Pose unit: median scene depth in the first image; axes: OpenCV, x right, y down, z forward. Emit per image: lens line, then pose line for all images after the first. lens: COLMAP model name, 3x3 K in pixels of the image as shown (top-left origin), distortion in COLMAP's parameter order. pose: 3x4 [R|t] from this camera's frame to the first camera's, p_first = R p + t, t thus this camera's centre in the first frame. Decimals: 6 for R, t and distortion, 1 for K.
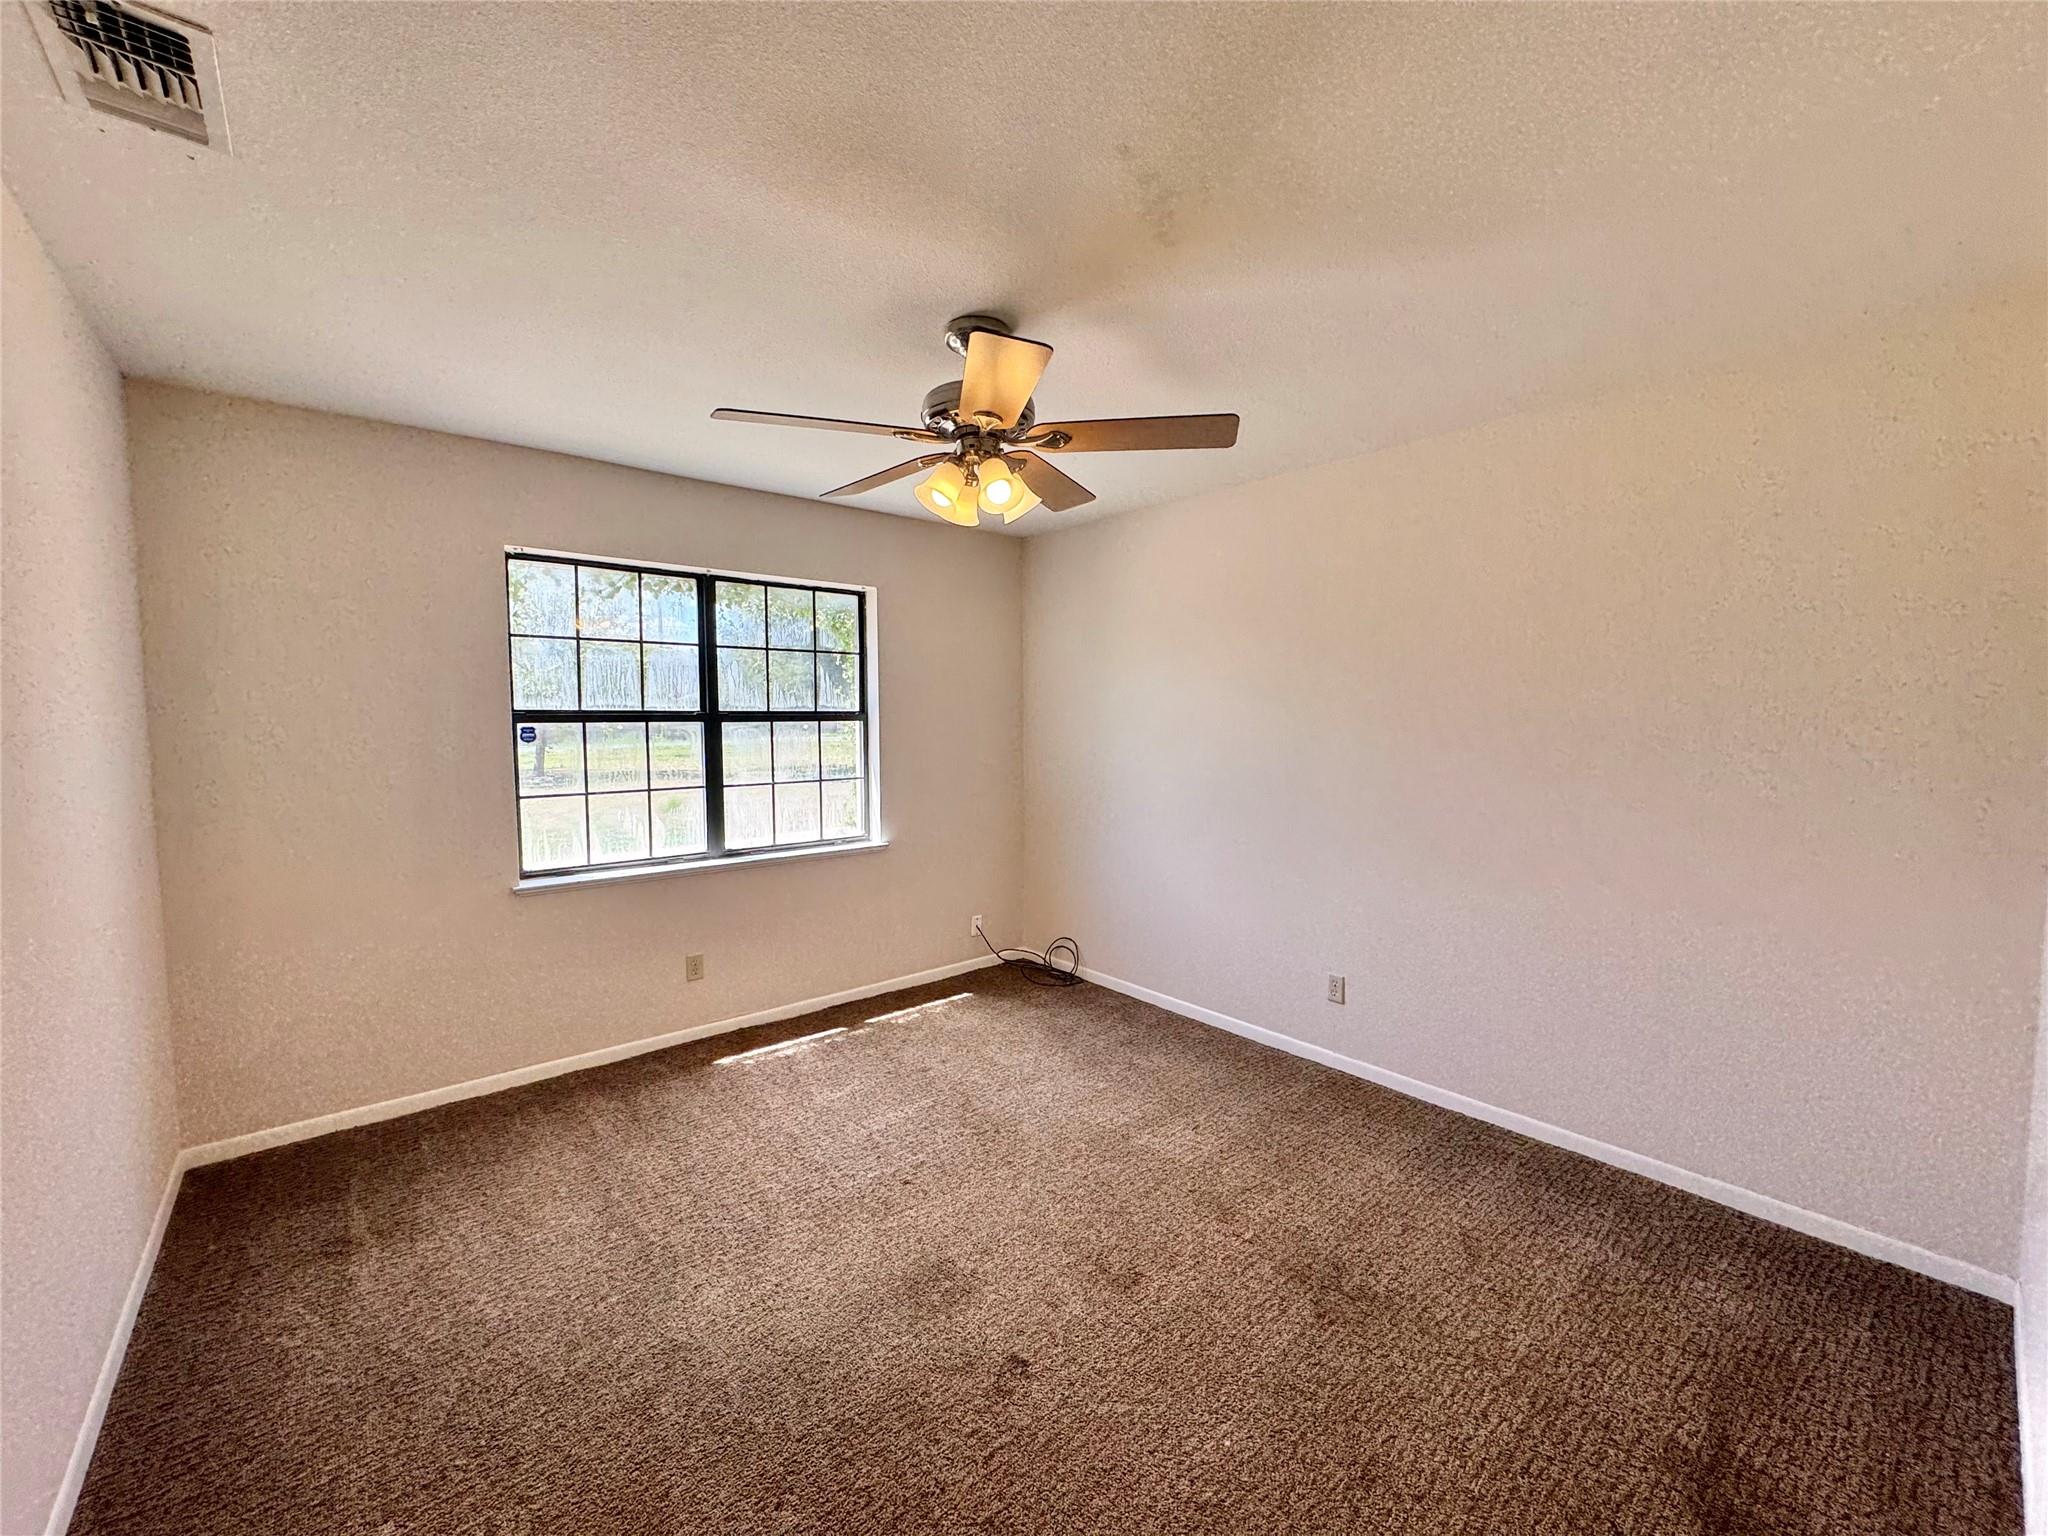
lens RADIAL K [[819.1, 0, 1024.7], [0, 819.1, 765.1], [0, 0, 1]] dist [-0.005711, 0.000153]
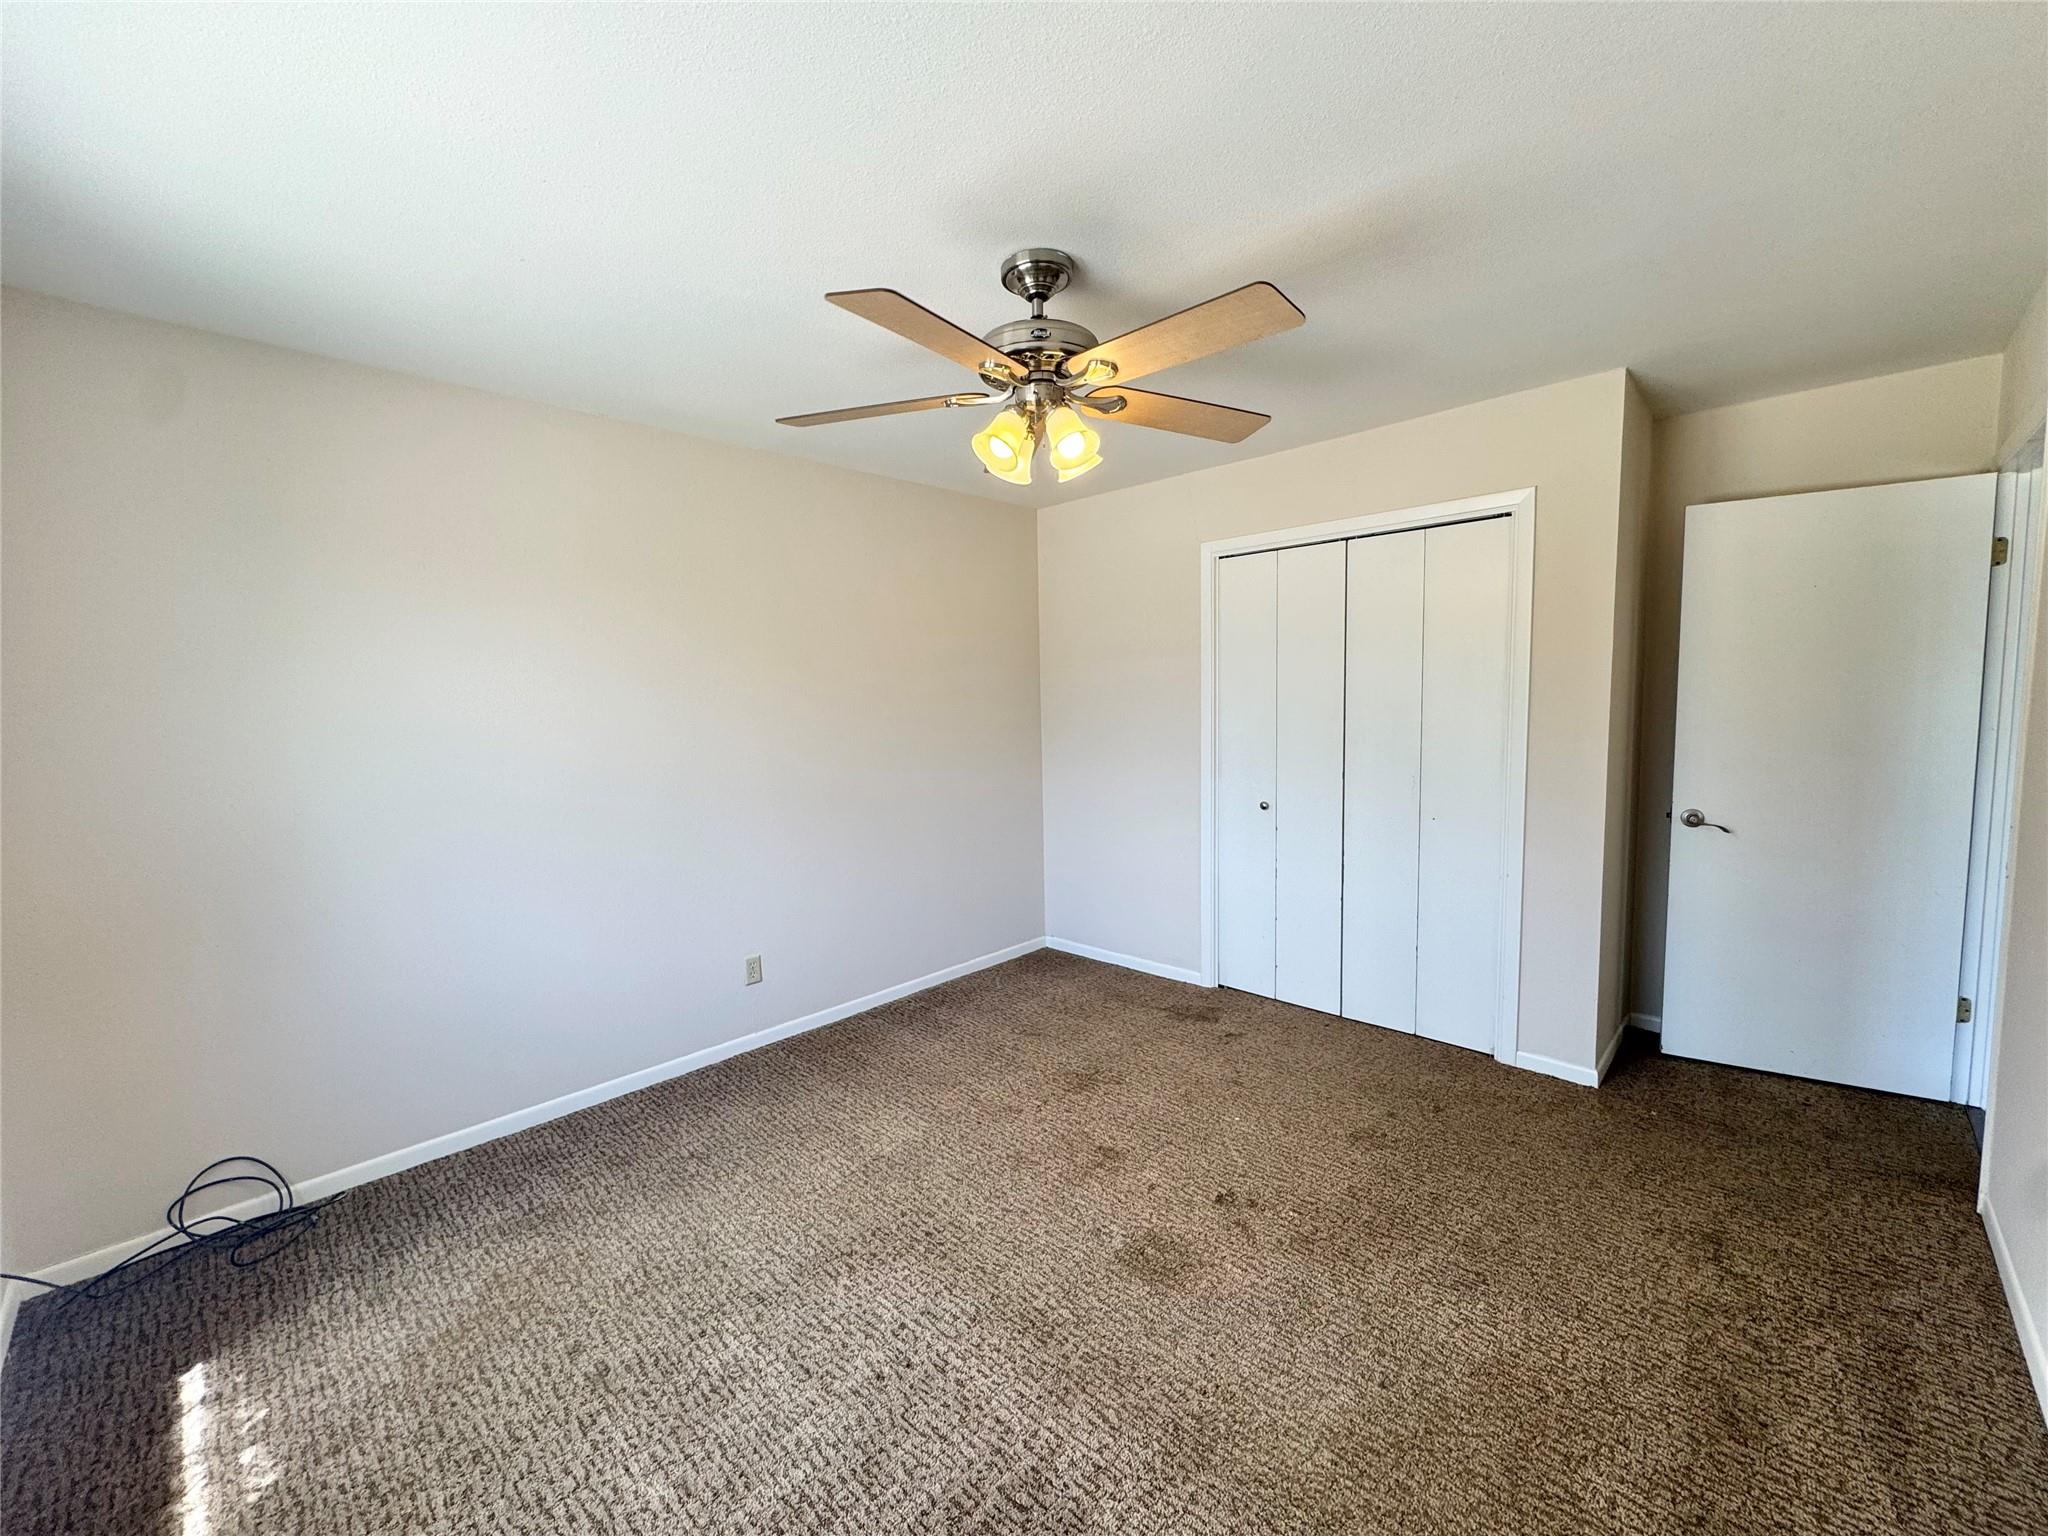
lens RADIAL K [[819.1, 0, 1024.7], [0, 819.1, 765.1], [0, 0, 1]] dist [-0.005711, 0.000153]
pose [[-0.106294, -0.086739, 0.990544, -0.627724], [0.077391, 0.992444, 0.095211, -0.051248], [-0.991318, 0.086780, -0.098778, 0.720533]]
